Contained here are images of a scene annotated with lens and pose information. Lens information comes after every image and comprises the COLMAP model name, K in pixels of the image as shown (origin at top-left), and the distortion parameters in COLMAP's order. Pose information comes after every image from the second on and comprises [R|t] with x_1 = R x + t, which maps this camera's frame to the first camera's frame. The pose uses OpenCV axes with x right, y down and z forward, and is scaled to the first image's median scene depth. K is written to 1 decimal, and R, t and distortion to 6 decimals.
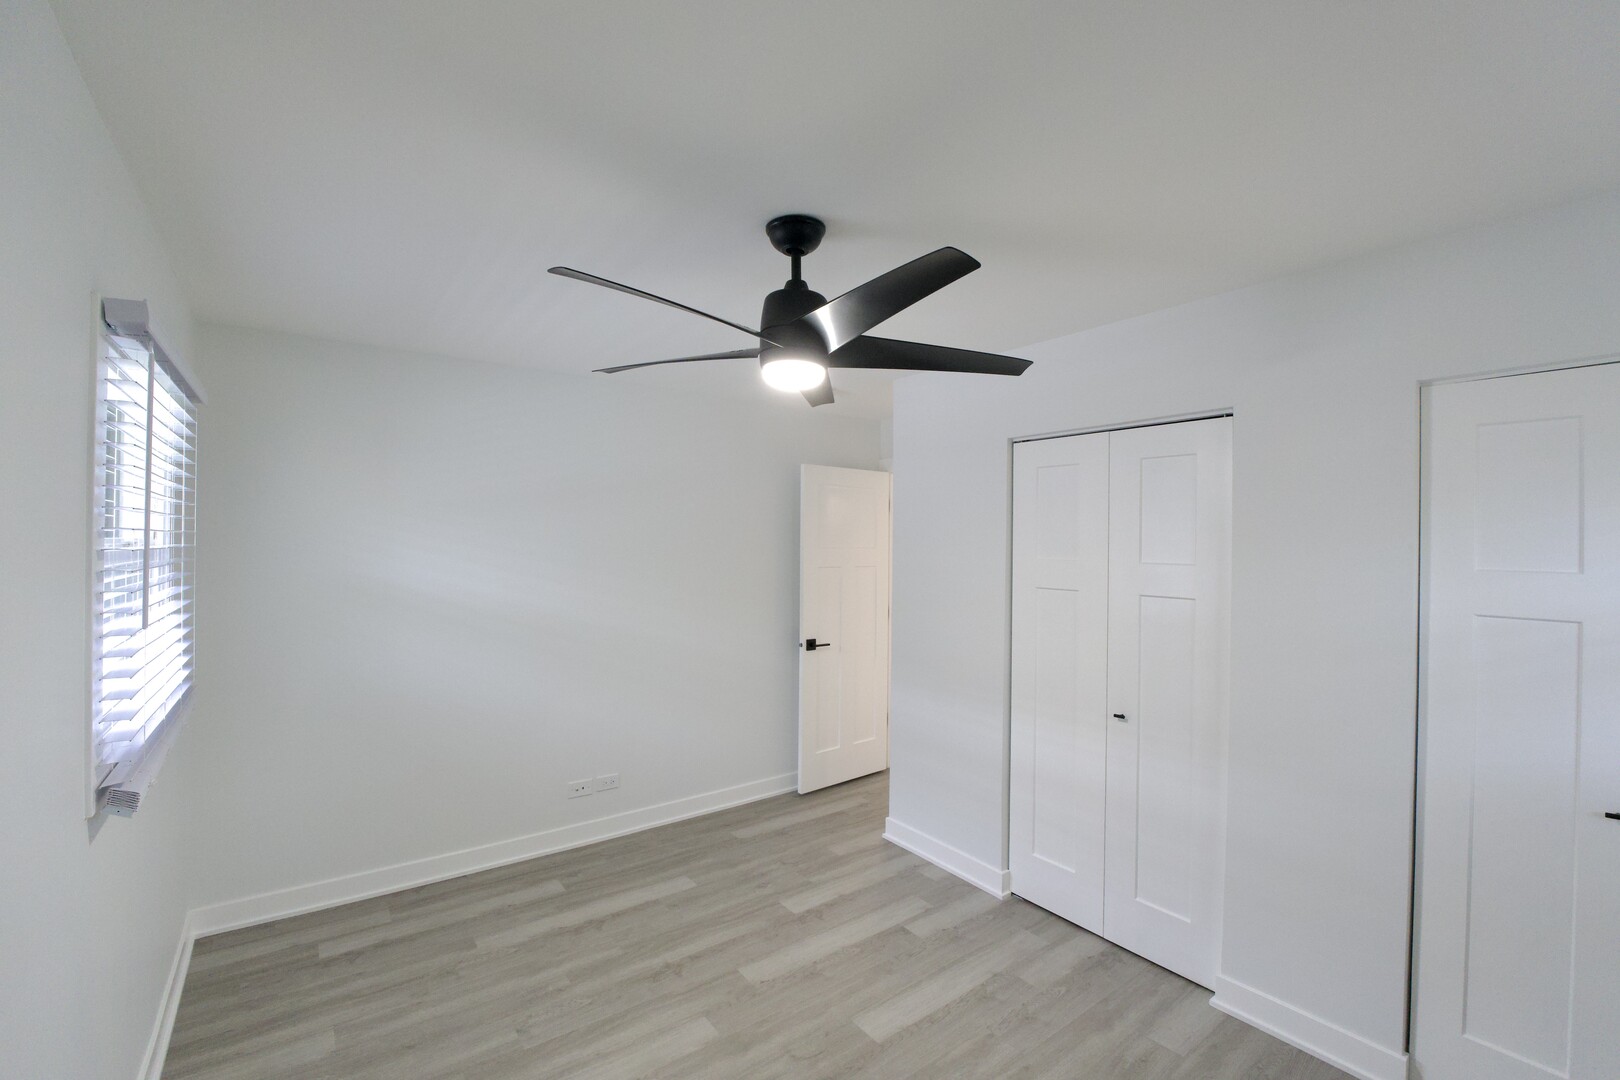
lens RADIAL K [[686.7, 0, 806.3], [0, 686.7, 536.9], [0, 0, 1]] dist [-0.011743, -0.000581]
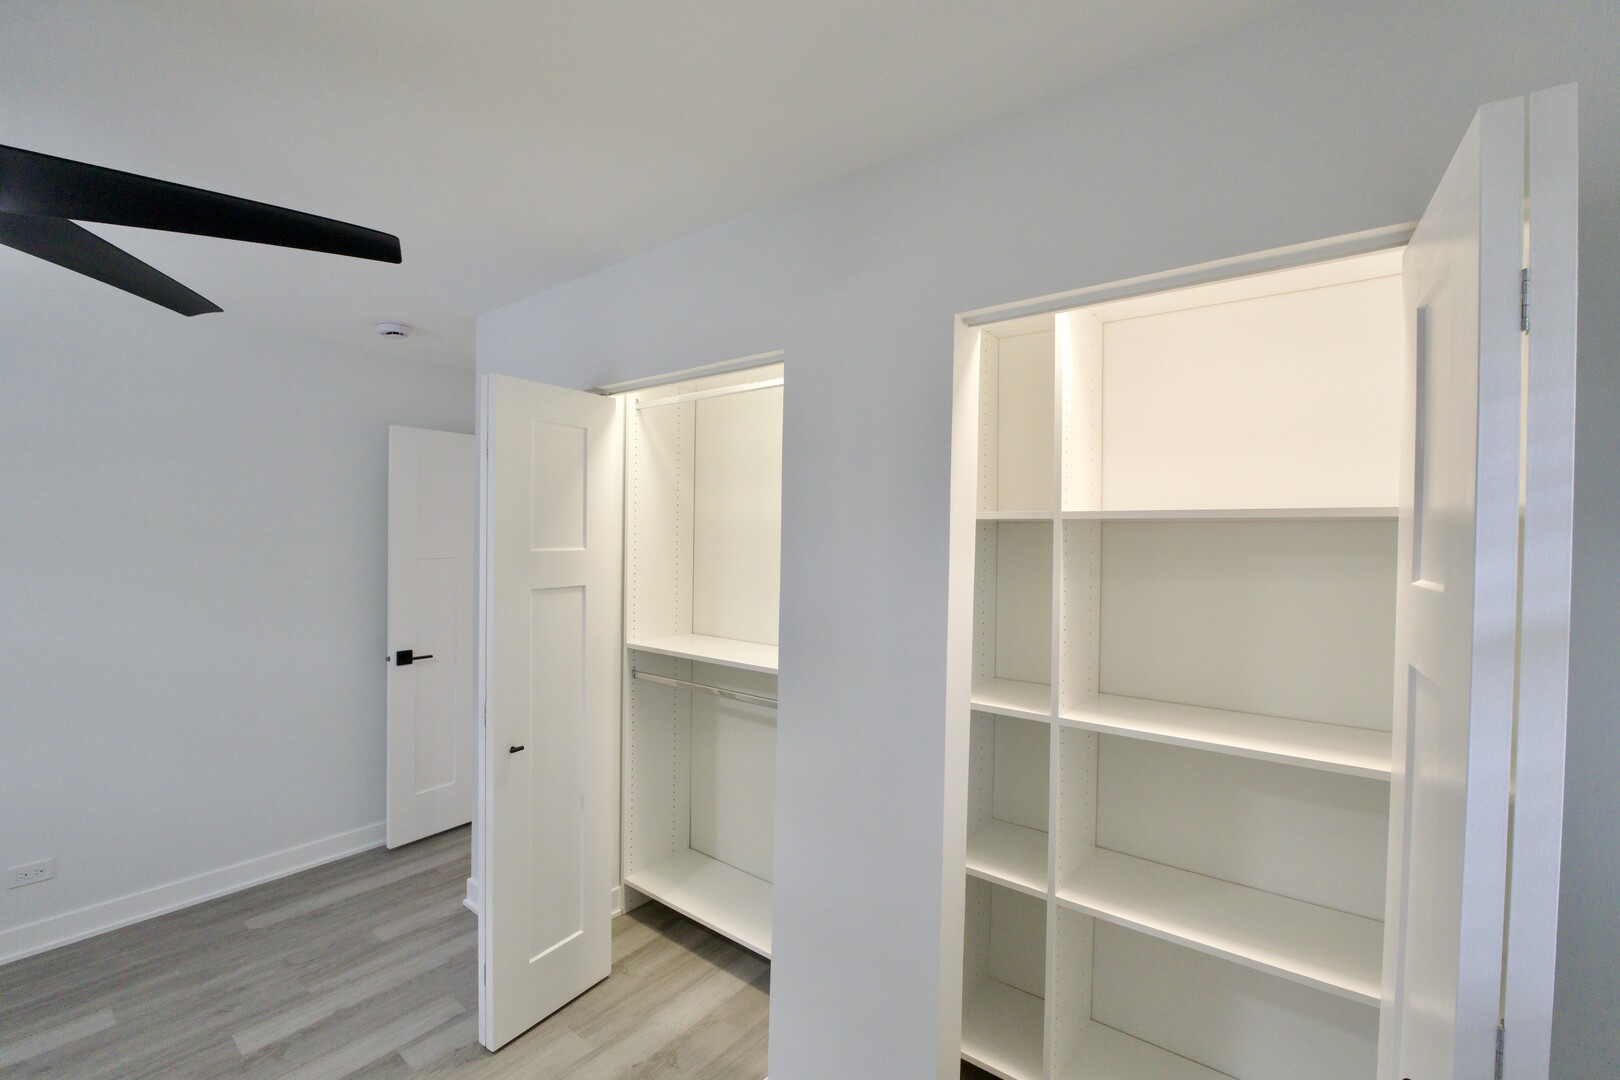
lens RADIAL K [[688.4, 0, 806.1], [0, 688.4, 537.9], [0, 0, 1]] dist [-0.019255, -0.000633]
pose [[0.964808, 0.003098, 0.262939, 0.298494], [-0.007933, 0.999818, 0.017329, 0.004612], [-0.262837, -0.018805, 0.964657, 0.164855]]
